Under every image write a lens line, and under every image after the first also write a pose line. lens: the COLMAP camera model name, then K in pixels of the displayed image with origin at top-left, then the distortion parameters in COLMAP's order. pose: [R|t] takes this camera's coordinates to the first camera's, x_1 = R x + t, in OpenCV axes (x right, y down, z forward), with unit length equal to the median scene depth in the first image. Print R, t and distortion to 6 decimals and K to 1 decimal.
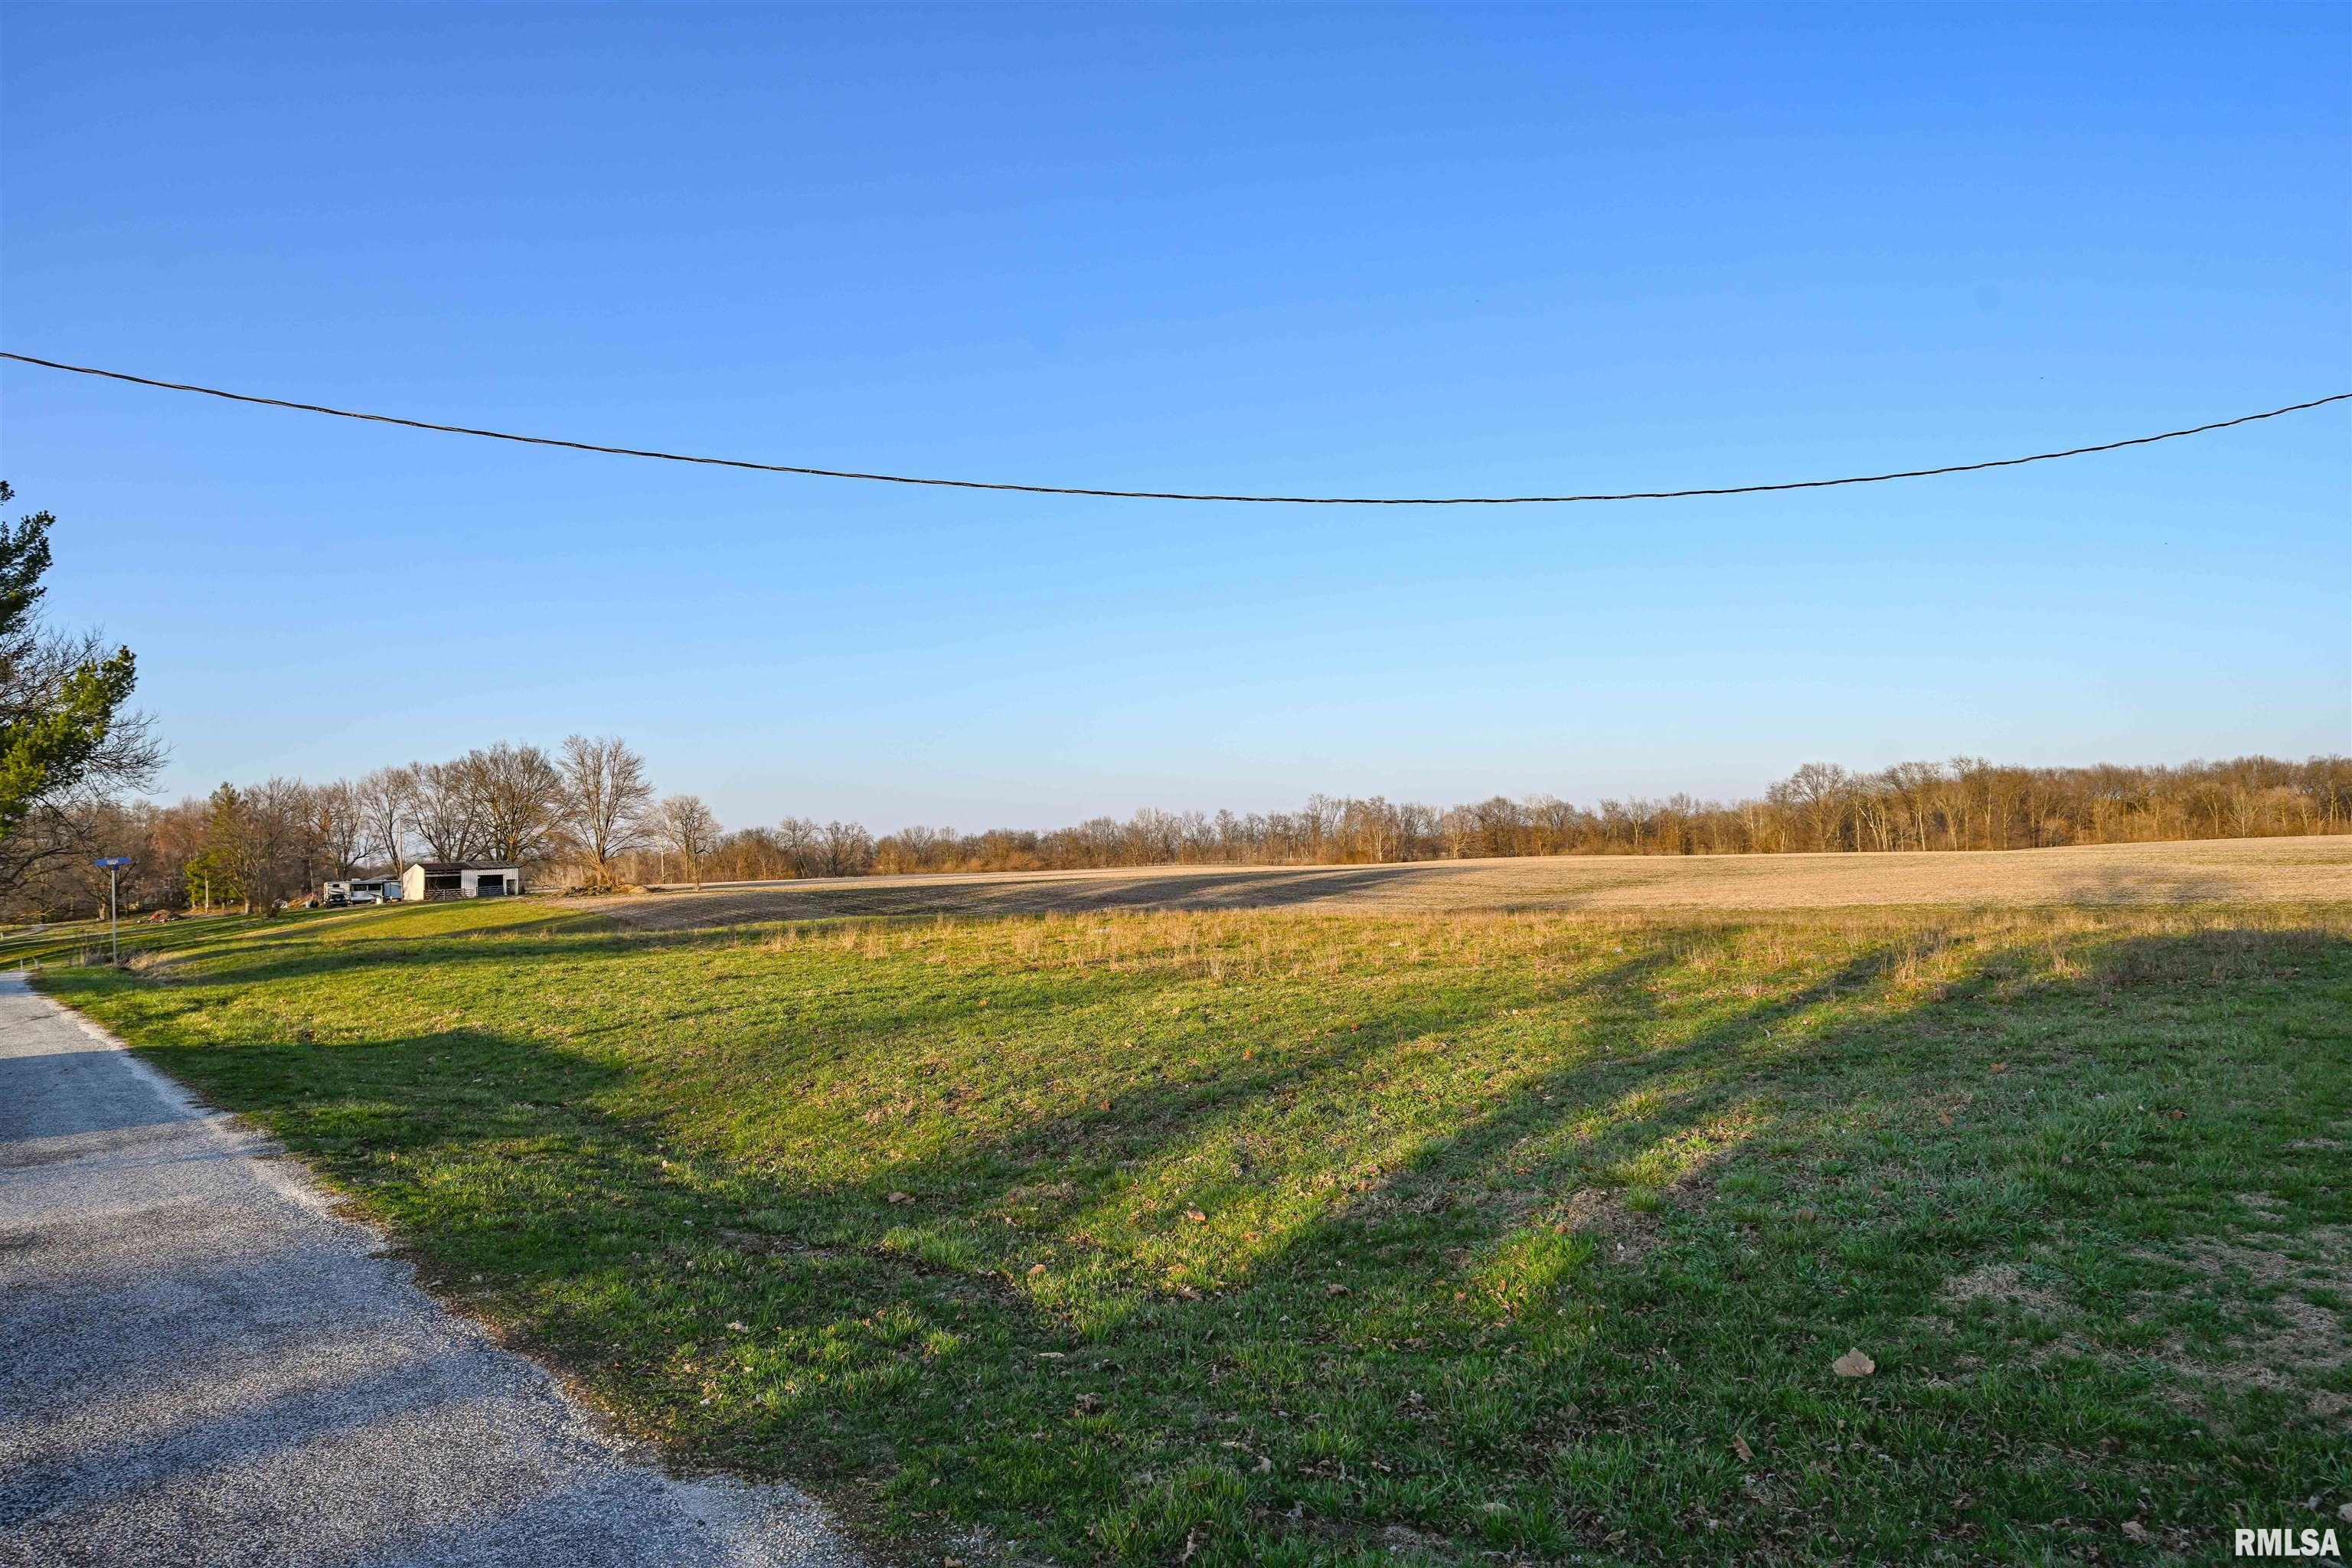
lens RADIAL K [[1472.0, 0, 1191.1], [0, 1472.0, 795.1], [0, 0, 1]] dist [-0.000118, 0.000118]
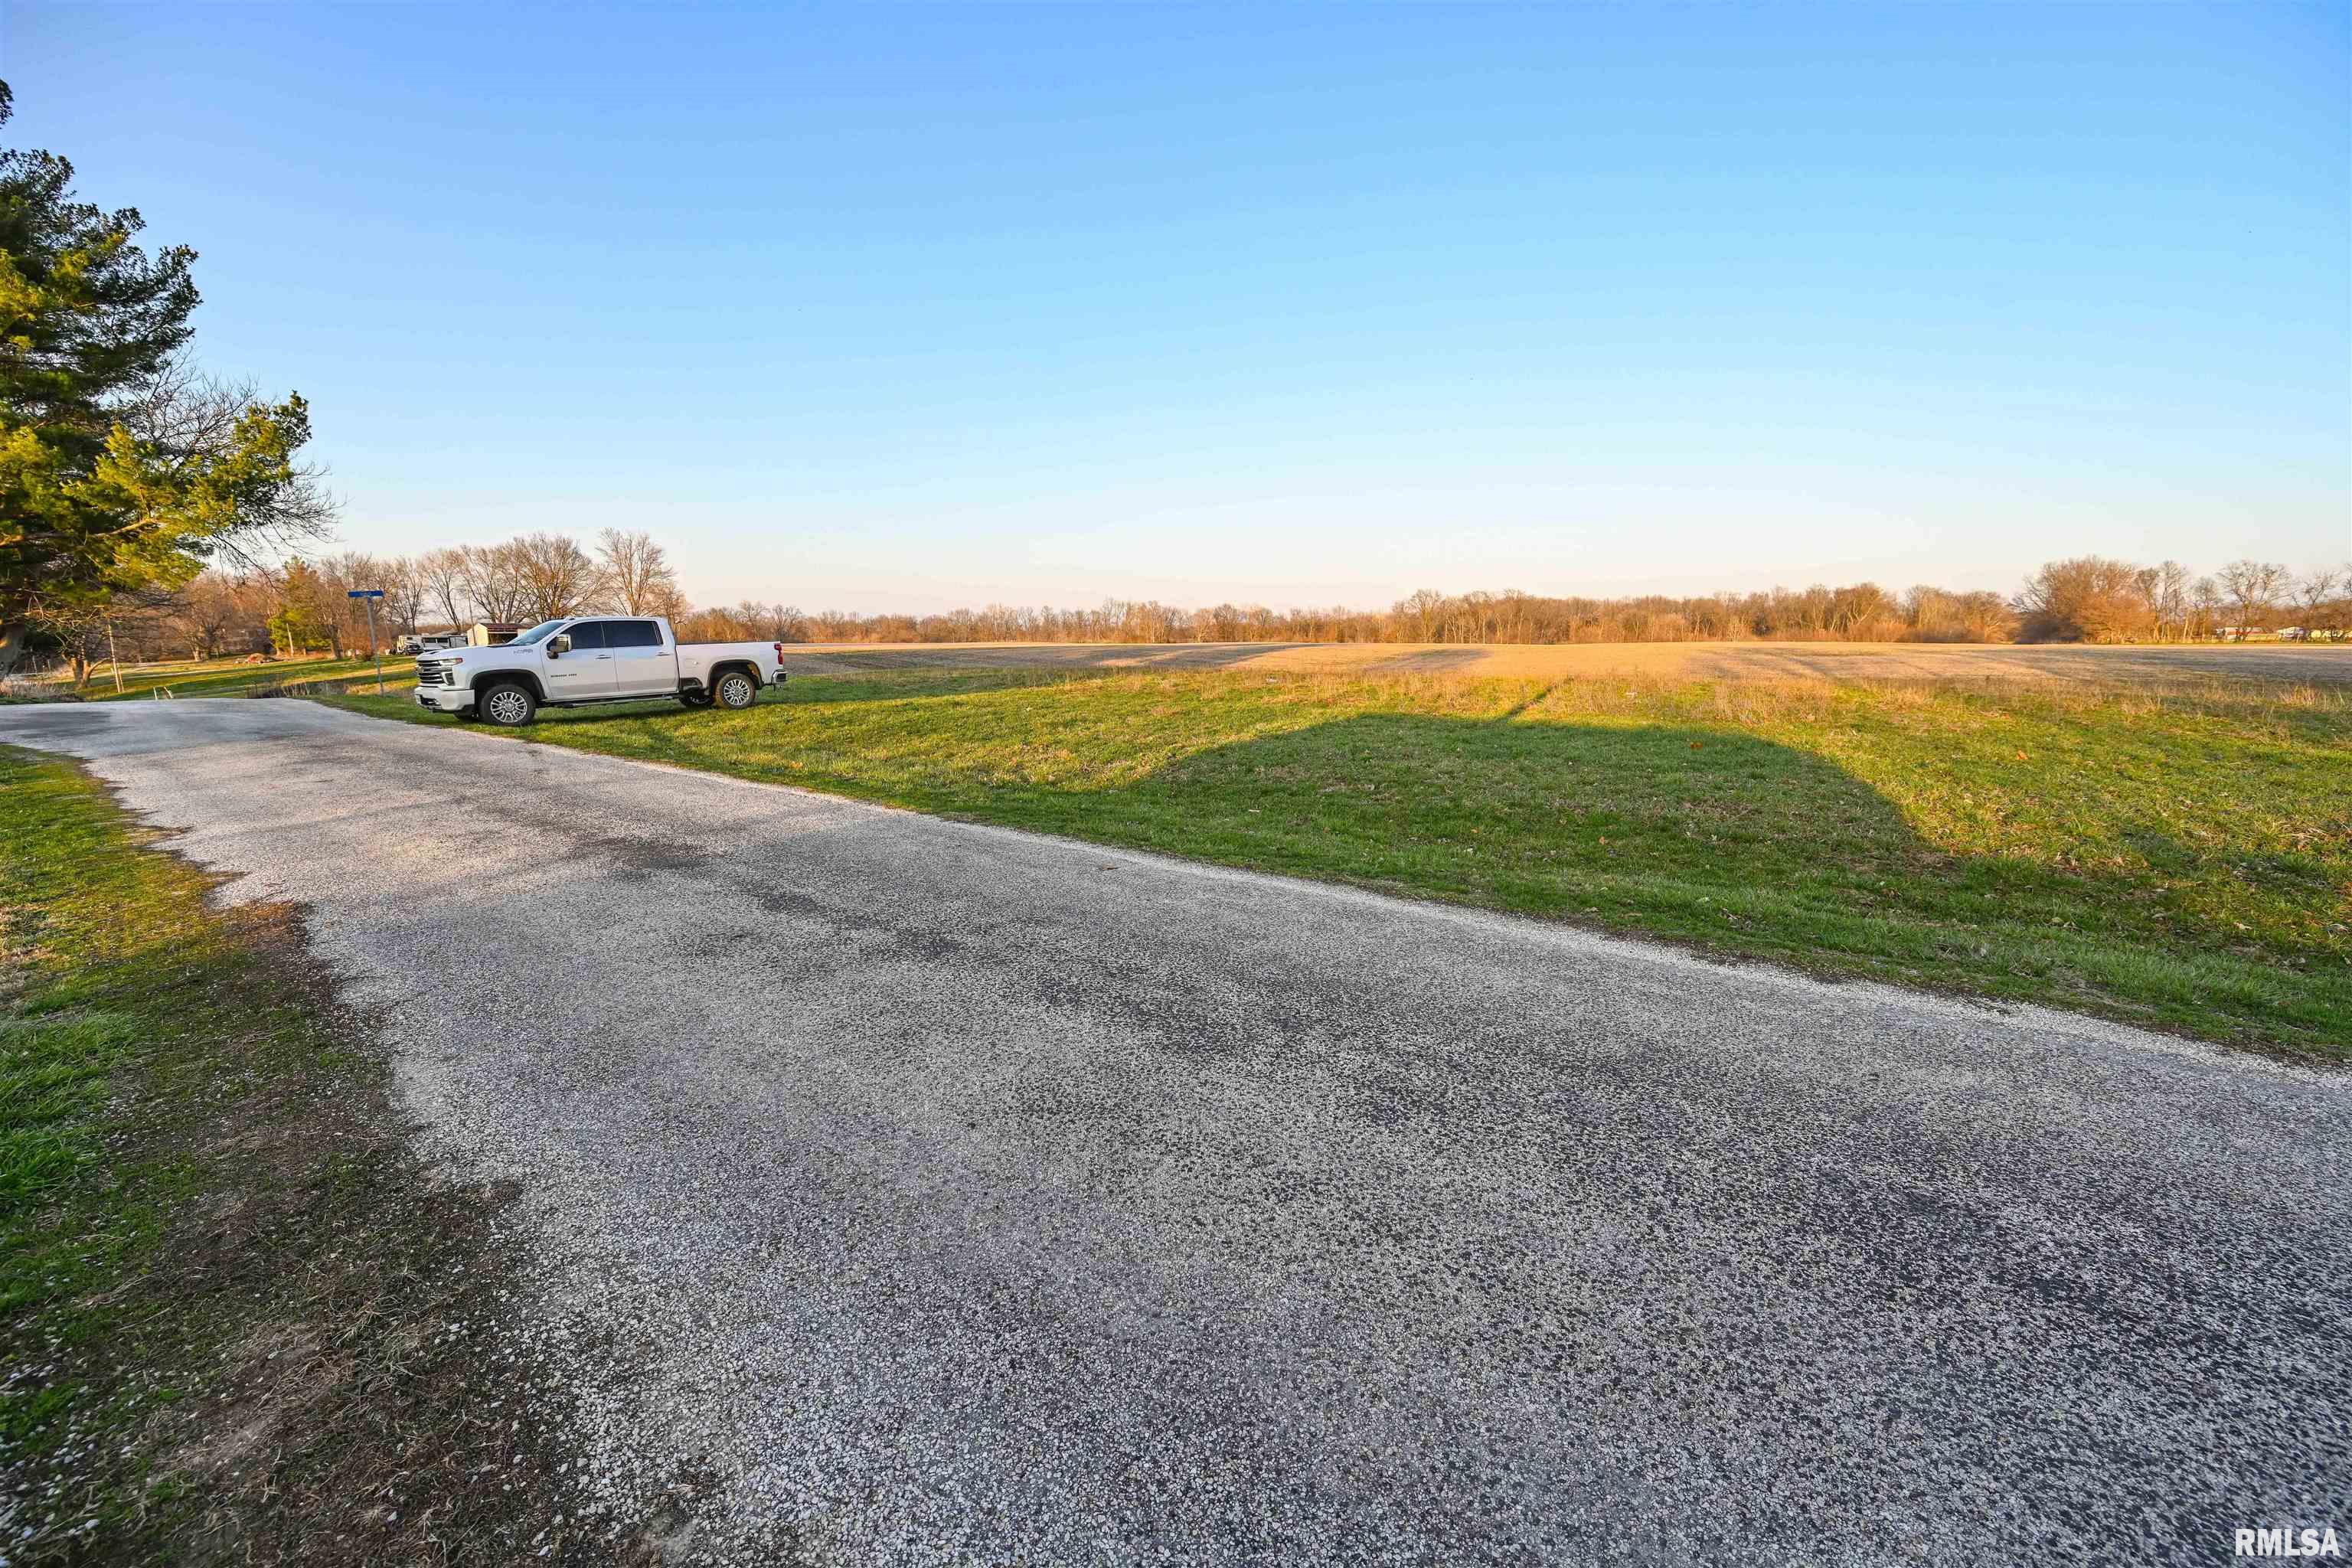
lens RADIAL K [[921.1, 0, 1184.9], [0, 921.1, 777.3], [0, 0, 1]] dist [-0.001011, -0.000560]
pose [[0.980913, -0.000798, 0.194447, -0.217511], [-0.035895, 0.982063, 0.185107, 0.022948], [-0.191107, -0.188553, 0.963289, 0.184259]]
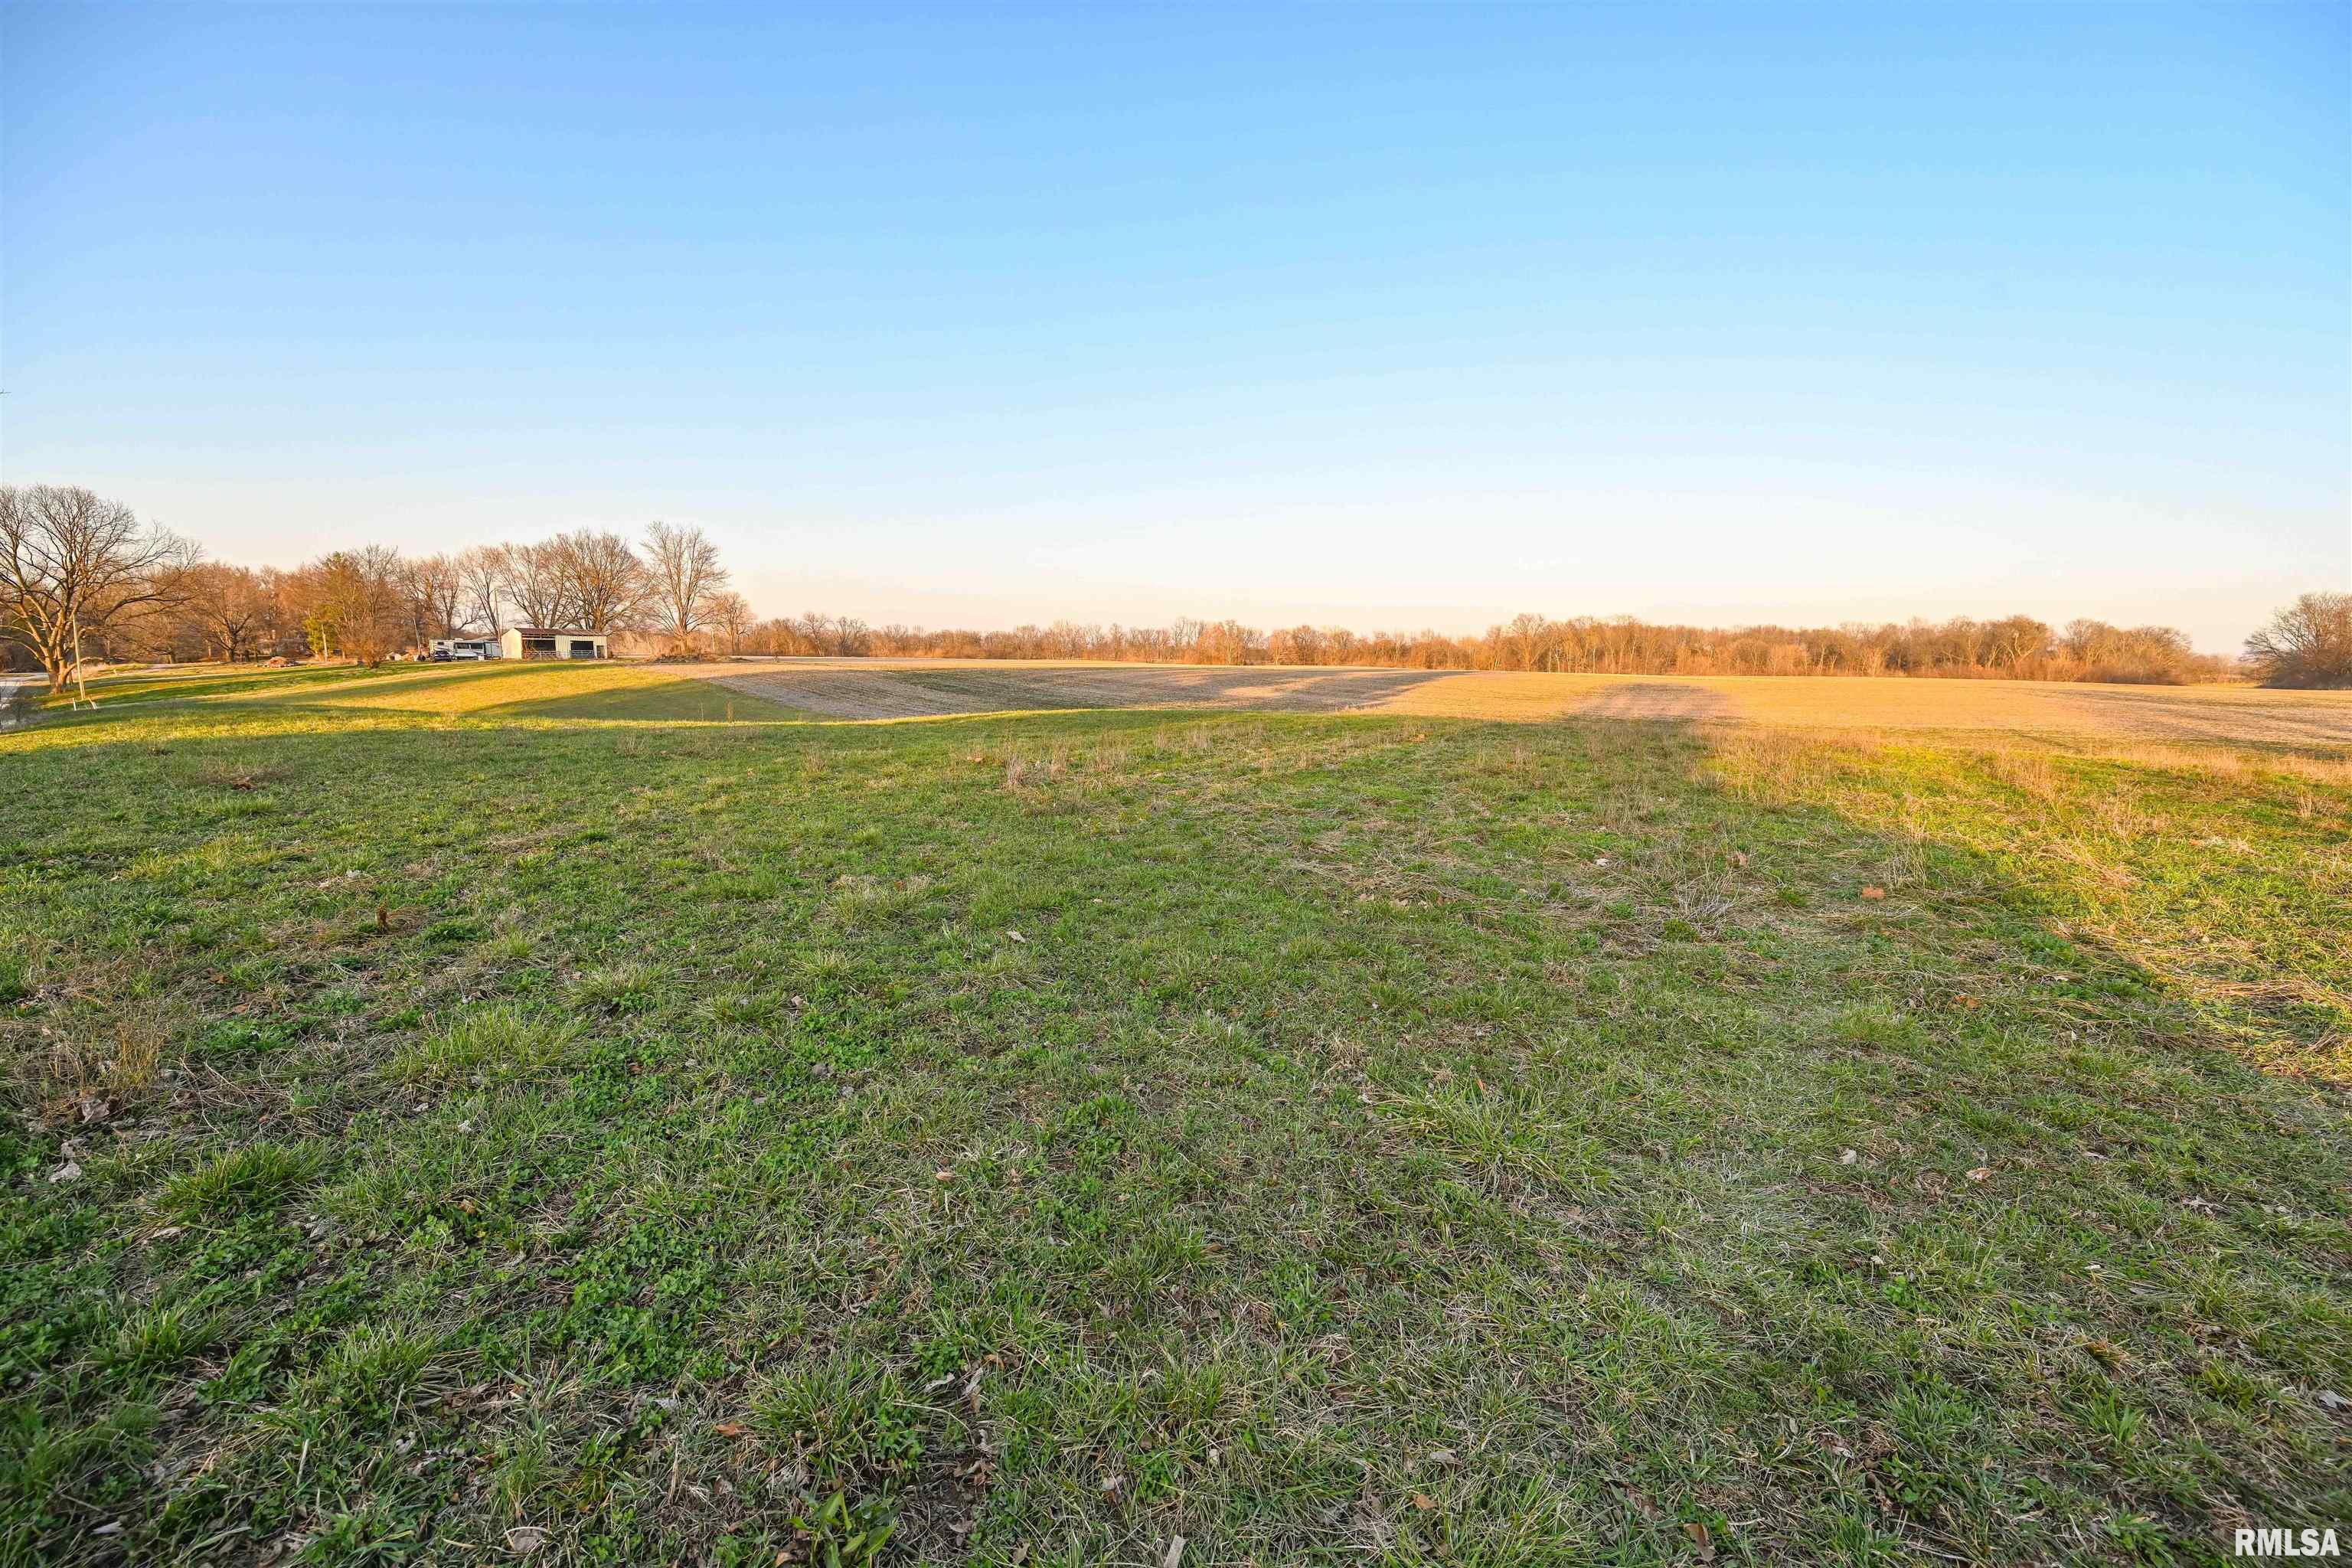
lens RADIAL K [[921.1, 0, 1197.2], [0, 921.1, 778.2], [0, 0, 1]] dist [-0.001011, -0.000560]
pose [[0.987837, 0.029456, 0.152679, -0.316707], [-0.055035, 0.984566, 0.166133, 0.042199], [-0.145429, -0.172515, 0.974212, 0.610090]]
